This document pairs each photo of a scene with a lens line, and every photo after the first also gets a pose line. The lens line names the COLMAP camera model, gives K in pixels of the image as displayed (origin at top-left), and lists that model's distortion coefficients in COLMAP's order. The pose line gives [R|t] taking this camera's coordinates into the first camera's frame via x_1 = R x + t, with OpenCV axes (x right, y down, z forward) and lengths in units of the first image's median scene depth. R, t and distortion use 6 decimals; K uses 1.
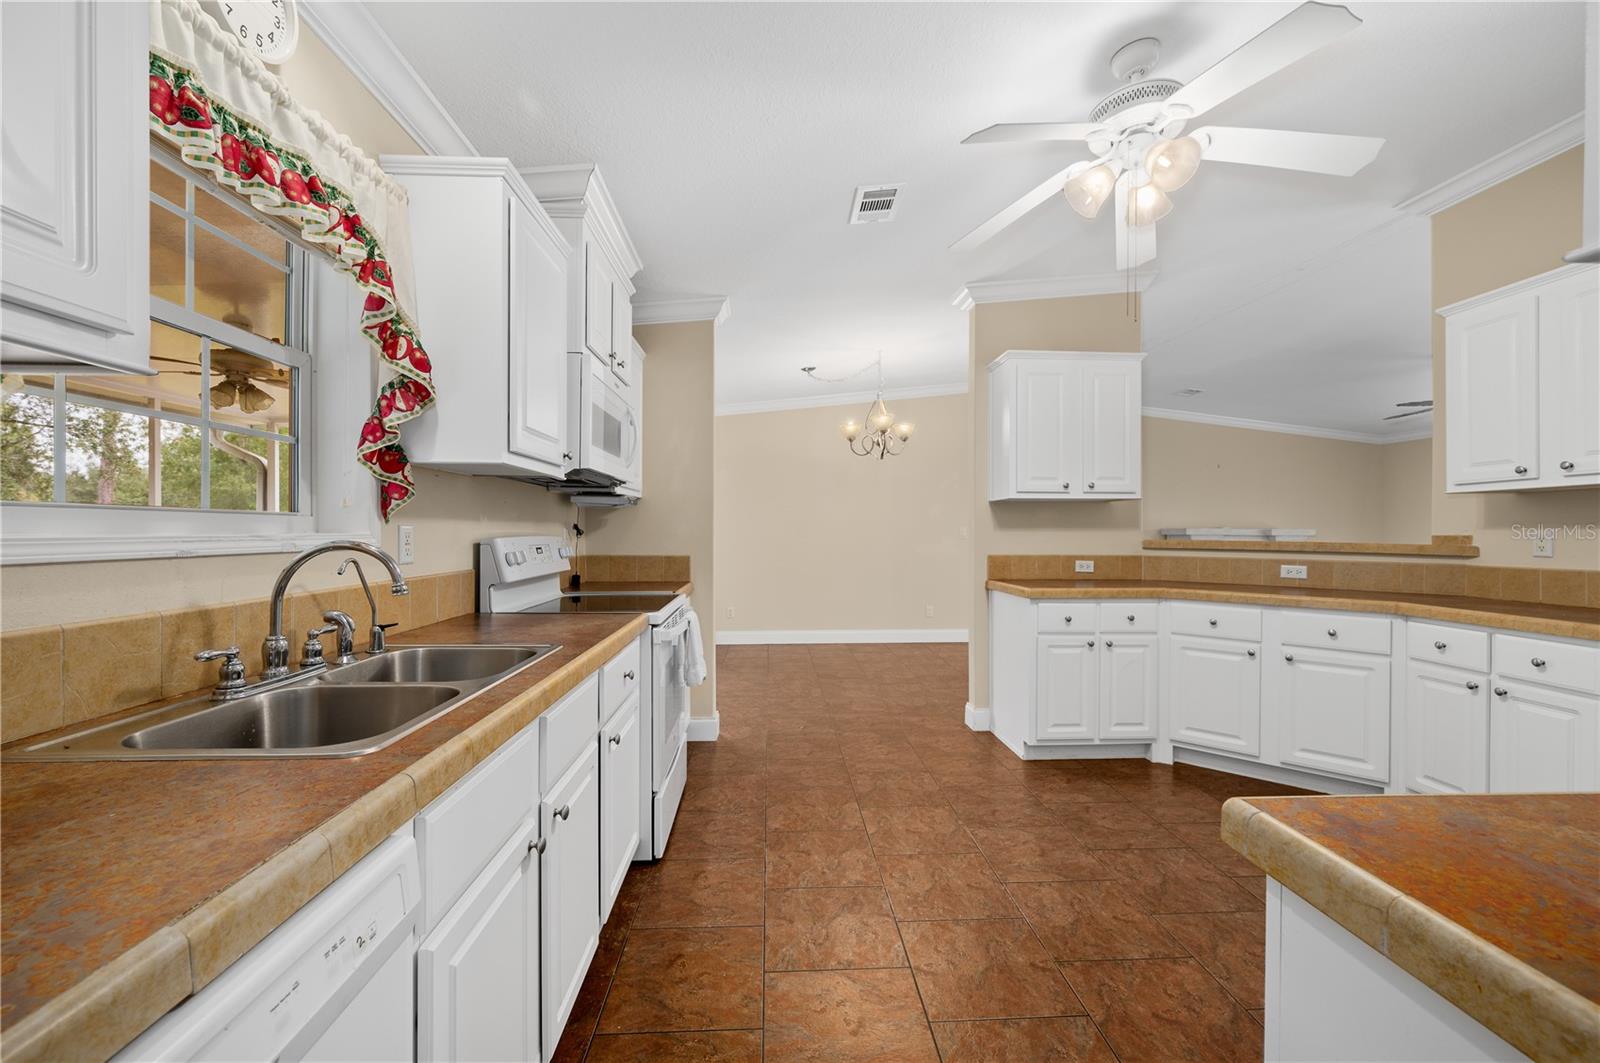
lens RADIAL K [[642.7, 0, 800.0], [0, 642.7, 531.5], [0, 0, 1]] dist [-0.000323, -0.000053]
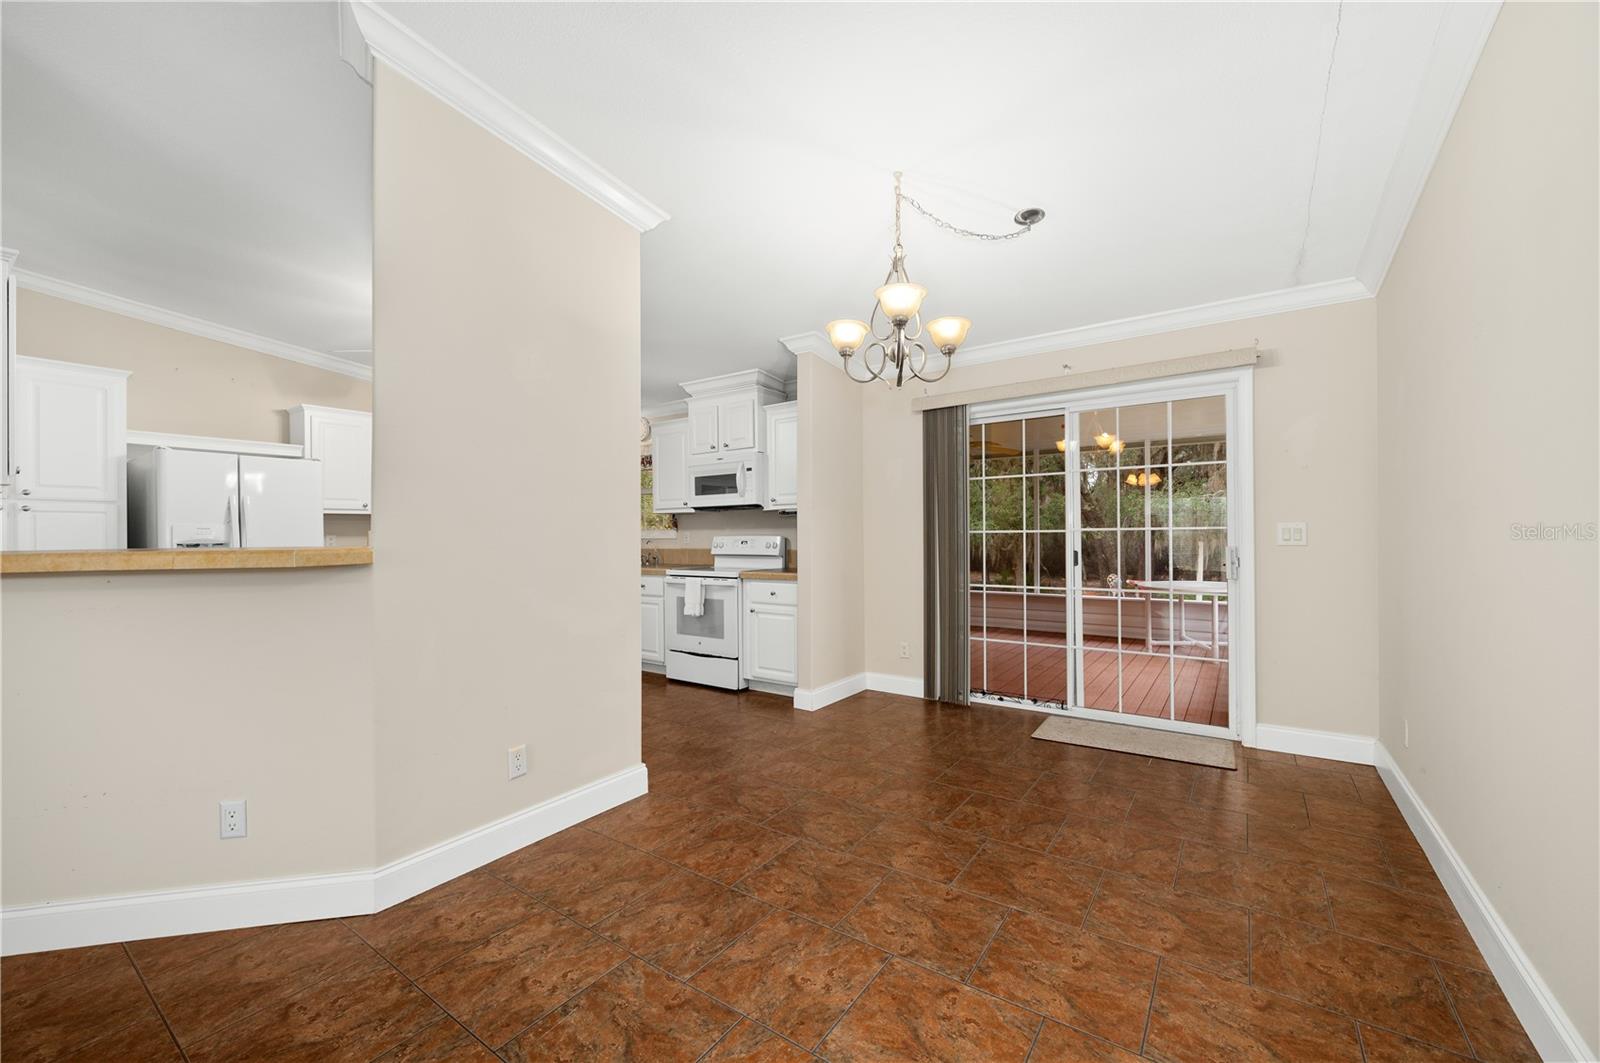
lens RADIAL K [[631.3, 0, 803.6], [0, 631.3, 534.9], [0, 0, 1]] dist [-0.000201, -0.000041]
pose [[-0.614750, 0.003158, -0.788716, 1.206173], [0.006362, 0.999979, -0.000954, 0.009481], [0.788696, -0.005604, -0.614757, 2.677473]]
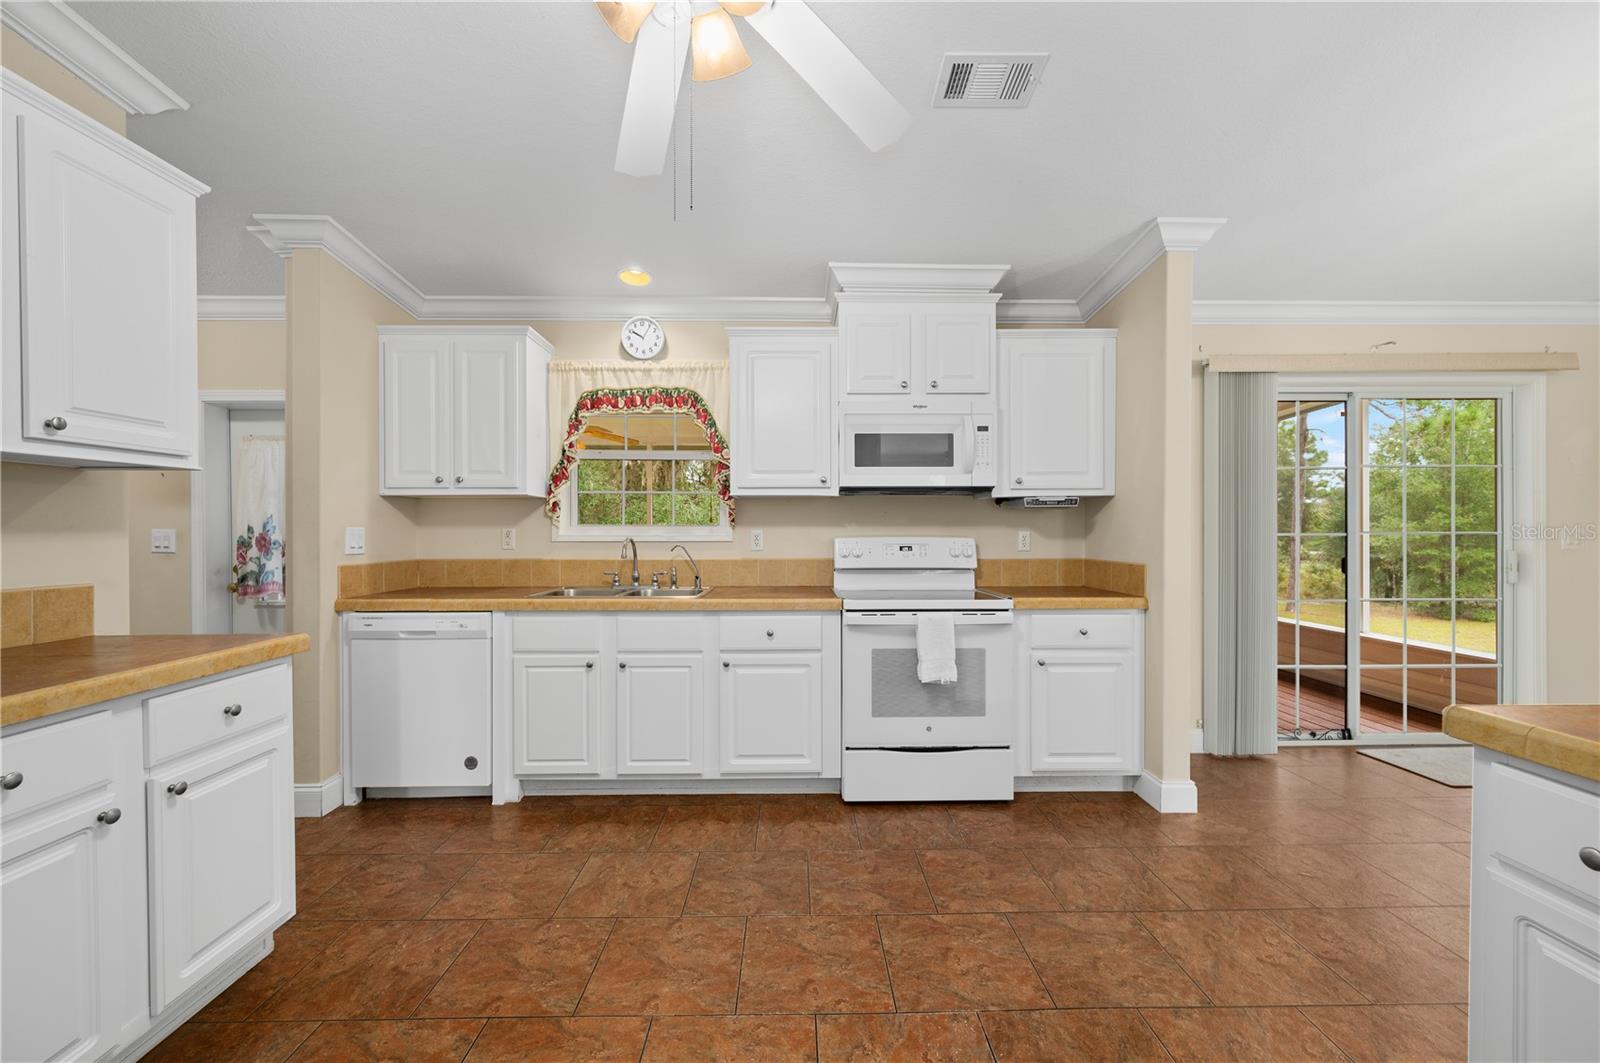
lens RADIAL K [[631.3, 0, 803.6], [0, 631.3, 534.9], [0, 0, 1]] dist [-0.000201, -0.000041]
pose [[-0.034219, 0.003376, -0.999409, 0.954005], [-0.000736, 0.999994, 0.003403, -0.000915], [0.999414, 0.000852, -0.034216, 0.936465]]
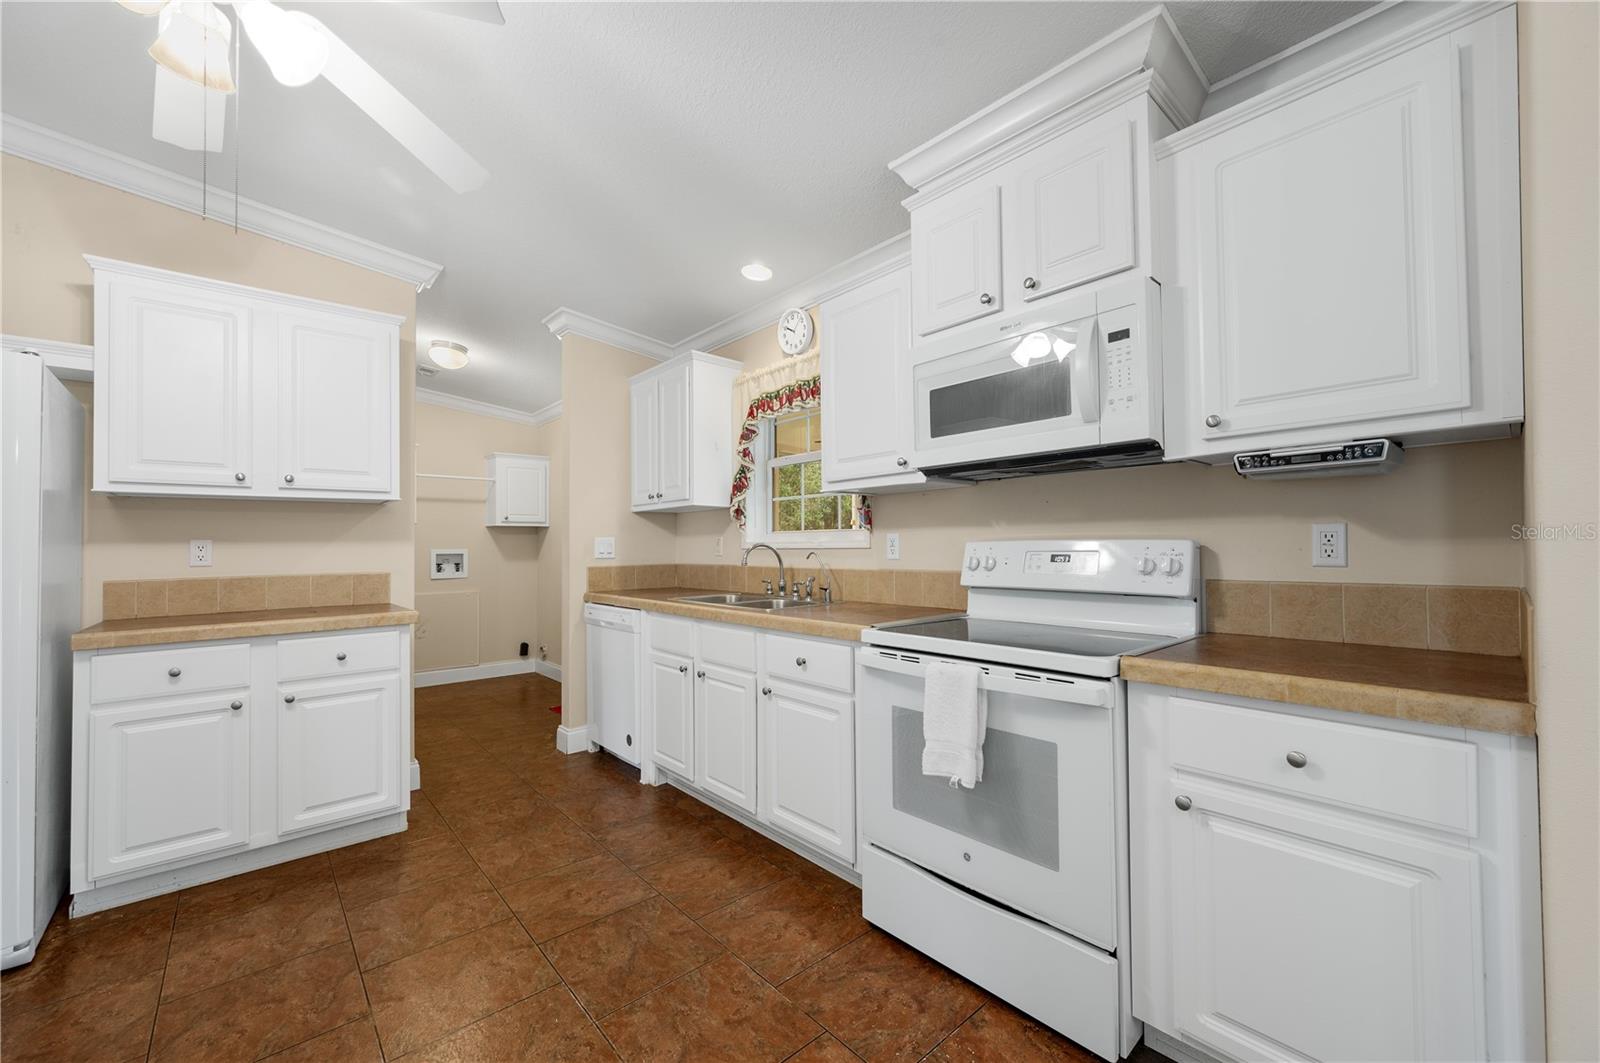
lens RADIAL K [[631.3, 0, 803.6], [0, 631.3, 534.9], [0, 0, 1]] dist [-0.000201, -0.000041]
pose [[-0.781934, -0.007069, -0.623322, 0.361432], [0.006247, 0.999797, -0.019175, 0.016159], [0.623330, -0.018888, -0.781730, 1.571911]]
